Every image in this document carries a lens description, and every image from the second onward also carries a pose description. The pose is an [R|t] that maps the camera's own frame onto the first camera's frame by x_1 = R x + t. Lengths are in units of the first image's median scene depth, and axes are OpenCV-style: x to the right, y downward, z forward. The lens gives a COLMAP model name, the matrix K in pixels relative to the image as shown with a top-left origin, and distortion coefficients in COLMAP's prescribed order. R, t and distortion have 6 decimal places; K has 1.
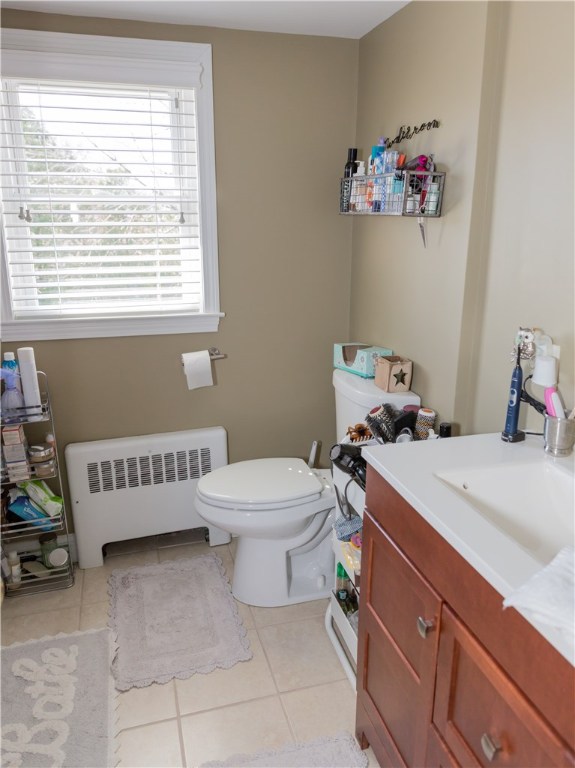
lens RADIAL K [[582.4, 0, 288.8], [0, 582.4, 385.6], [0, 0, 1]] dist [0.031016, -0.012301]
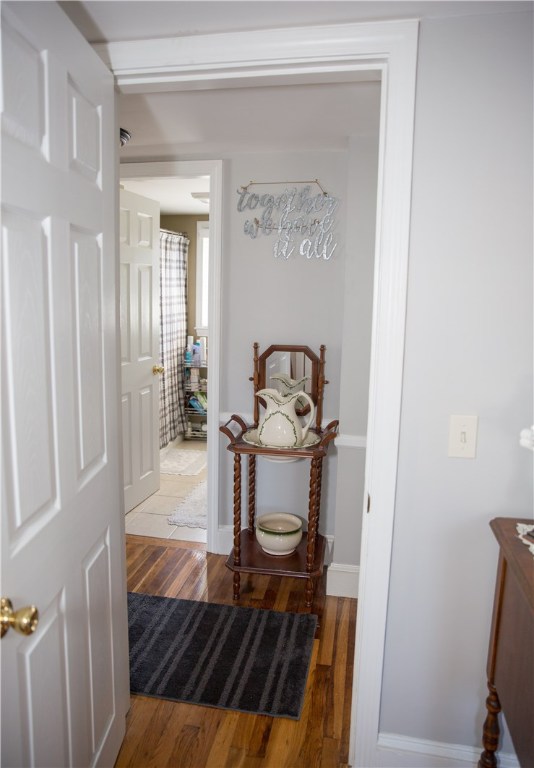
lens RADIAL K [[555.1, 0, 265.3], [0, 555.1, 384.9], [0, 0, 1]] dist [-0.002676, 0.002345]
pose [[0.895110, 0.094925, -0.435622, 0.832156], [-0.143121, 0.986538, -0.079109, 0.280803], [0.422248, 0.133158, 0.896647, -0.986881]]
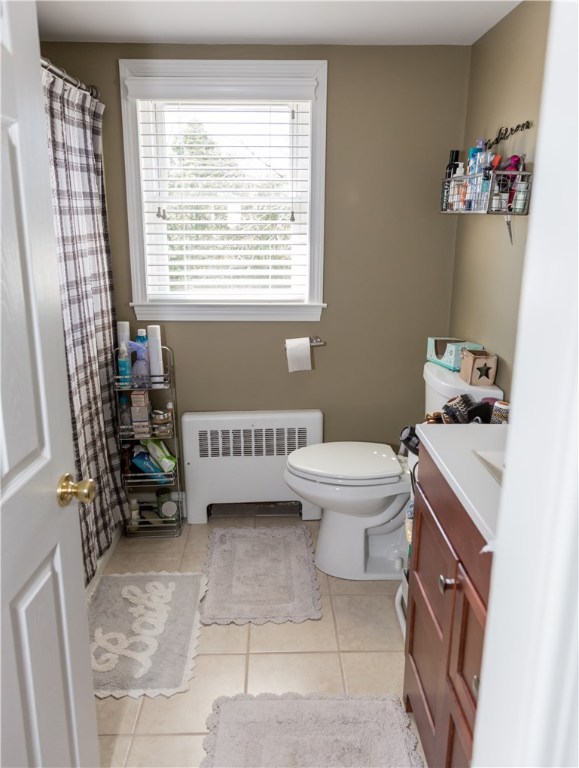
lens RADIAL K [[582.4, 0, 289.3], [0, 582.4, 378.7], [0, 0, 1]] dist [0.031016, -0.012301]
pose [[0.969273, 0.069000, -0.236113, 0.096846], [-0.073010, 0.997297, -0.008272, 0.031125], [0.234904, 0.025256, 0.971690, -0.074709]]
